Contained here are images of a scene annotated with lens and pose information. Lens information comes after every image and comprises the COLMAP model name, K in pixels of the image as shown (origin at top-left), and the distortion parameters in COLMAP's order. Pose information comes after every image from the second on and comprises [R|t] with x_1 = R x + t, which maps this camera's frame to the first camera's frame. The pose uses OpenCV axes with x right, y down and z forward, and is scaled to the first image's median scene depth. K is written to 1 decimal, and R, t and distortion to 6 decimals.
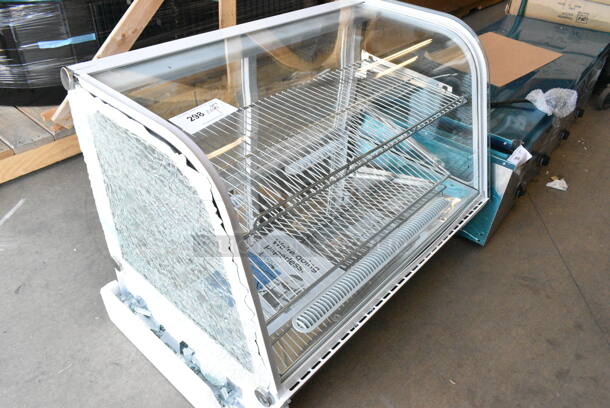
lens RADIAL K [[467.9, 0, 305.0], [0, 467.9, 204.0], [0, 0, 1]] dist [0.000770, 0.002534]
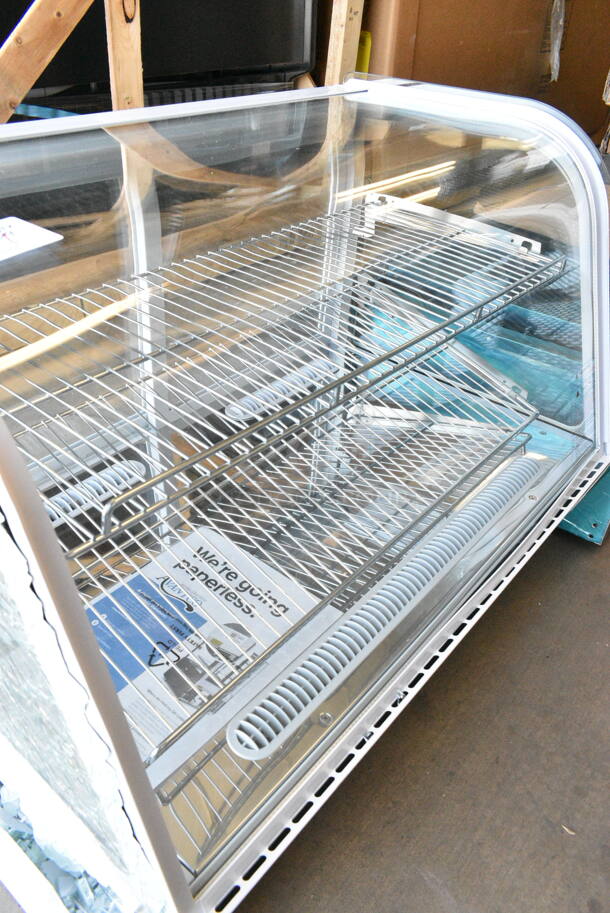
lens RADIAL K [[700.3, 0, 300.2], [0, 700.3, 459.2], [0, 0, 1]] dist [0.000770, 0.002534]
pose [[0.999554, -0.023649, 0.018211, 0.031285], [0.024196, 0.999244, -0.030444, 0.008116], [-0.017477, 0.030871, 0.999371, 0.263853]]
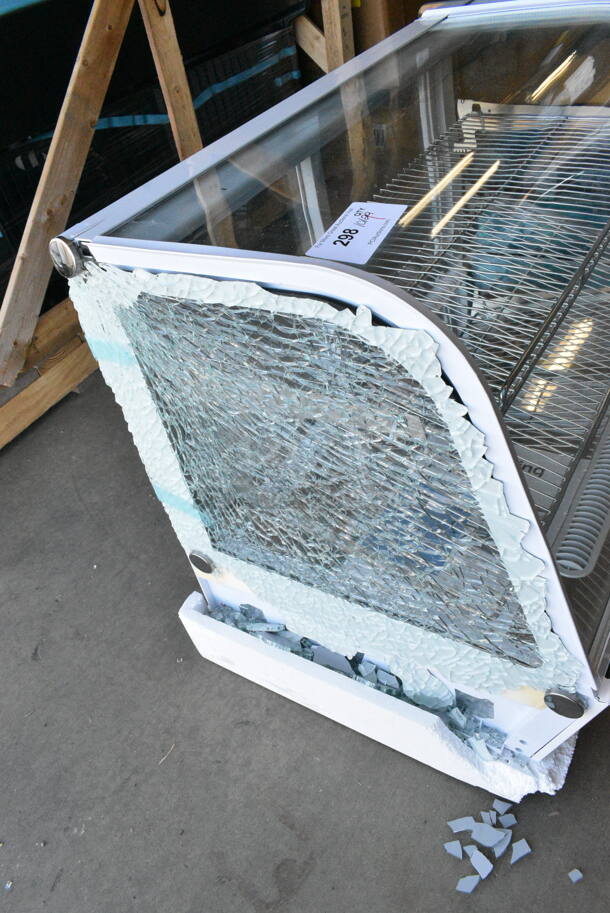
lens RADIAL K [[700.3, 0, 300.2], [0, 700.3, 459.2], [0, 0, 1]] dist [0.000770, 0.002534]
pose [[0.956666, -0.290089, -0.025266, -0.210588], [0.290972, 0.955689, 0.044657, 0.001392], [0.011192, -0.050073, 0.998683, 0.123383]]
